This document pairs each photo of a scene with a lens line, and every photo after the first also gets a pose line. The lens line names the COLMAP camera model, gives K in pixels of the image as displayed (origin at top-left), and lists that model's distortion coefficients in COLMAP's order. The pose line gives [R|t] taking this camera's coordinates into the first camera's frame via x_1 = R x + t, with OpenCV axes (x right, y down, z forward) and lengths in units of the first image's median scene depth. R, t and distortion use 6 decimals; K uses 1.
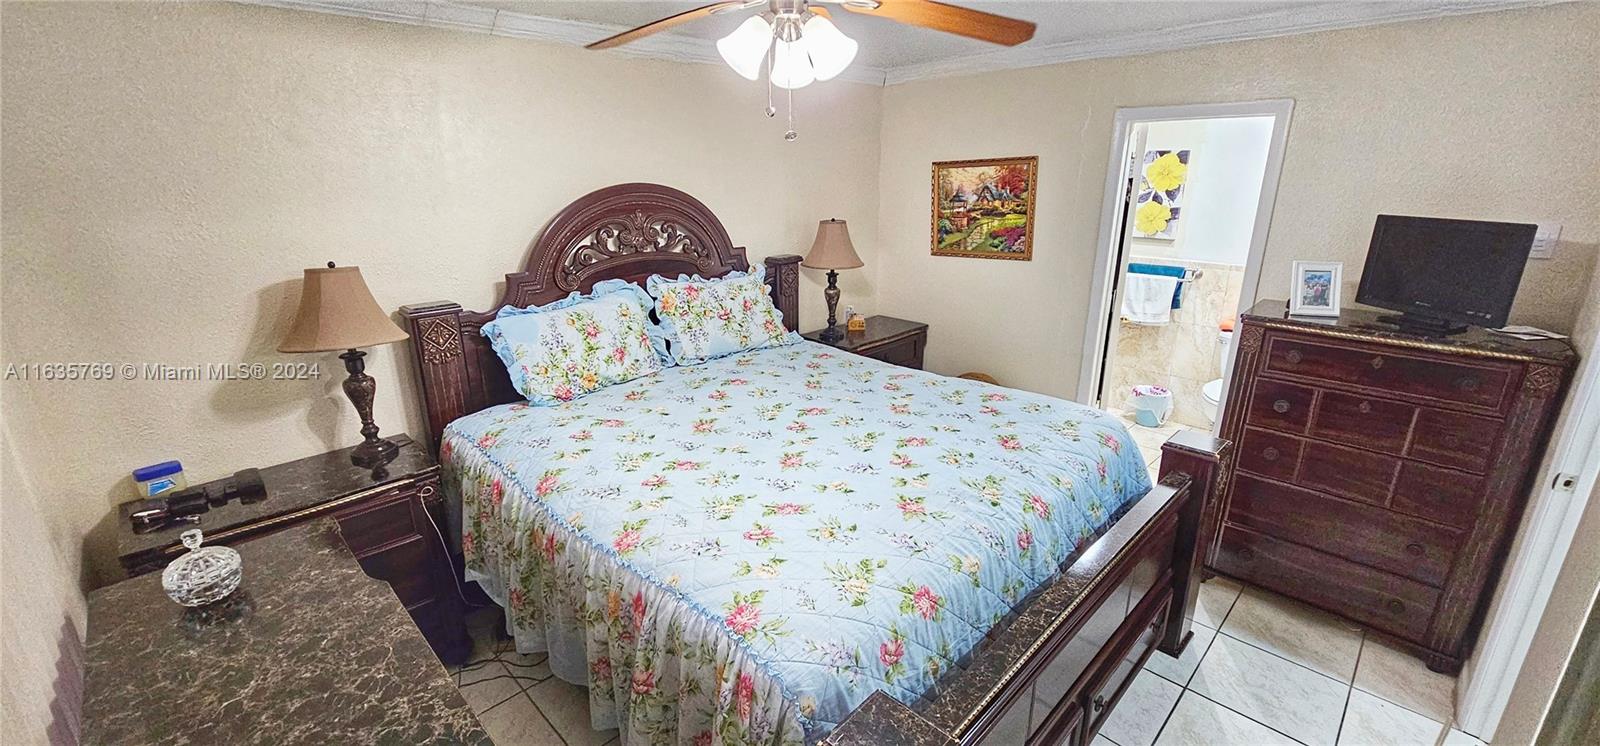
lens RADIAL K [[656.1, 0, 794.7], [0, 656.1, 374.0], [0, 0, 1]] dist [0.000545, -0.001281]
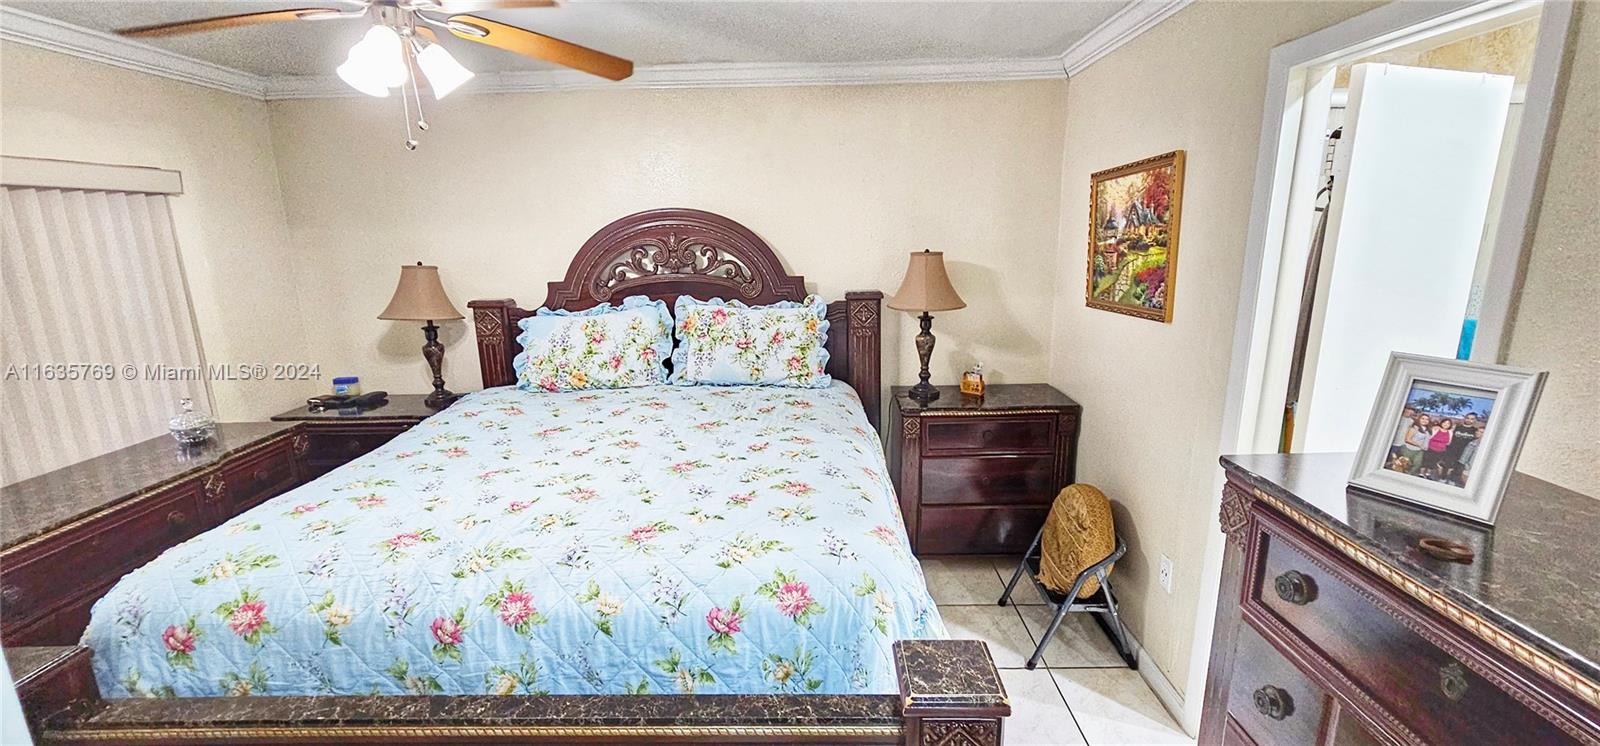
lens RADIAL K [[656.1, 0, 799.6], [0, 656.1, 374.5], [0, 0, 1]] dist [0.000545, -0.001281]
pose [[0.693313, 0.151203, -0.704595, 0.623551], [-0.199314, 0.979834, 0.014146, -0.075042], [0.692525, 0.130628, 0.709469, 0.384506]]
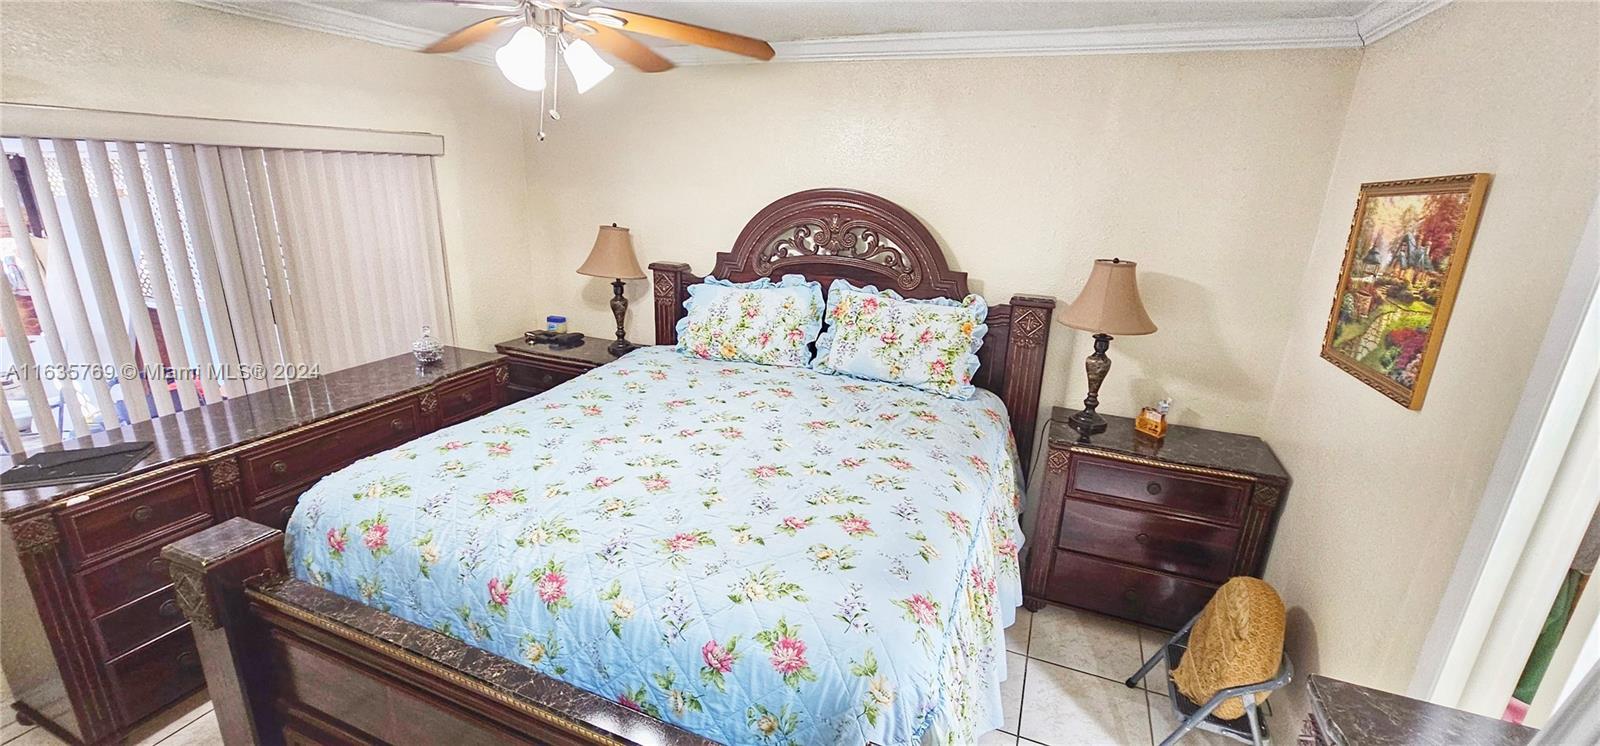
lens RADIAL K [[656.1, 0, 796.3], [0, 656.1, 376.0], [0, 0, 1]] dist [0.000545, -0.001281]
pose [[0.381609, 0.292955, -0.876671, 0.648922], [-0.310248, 0.934019, 0.177070, -0.160574], [0.870701, 0.204414, 0.447319, 0.491909]]
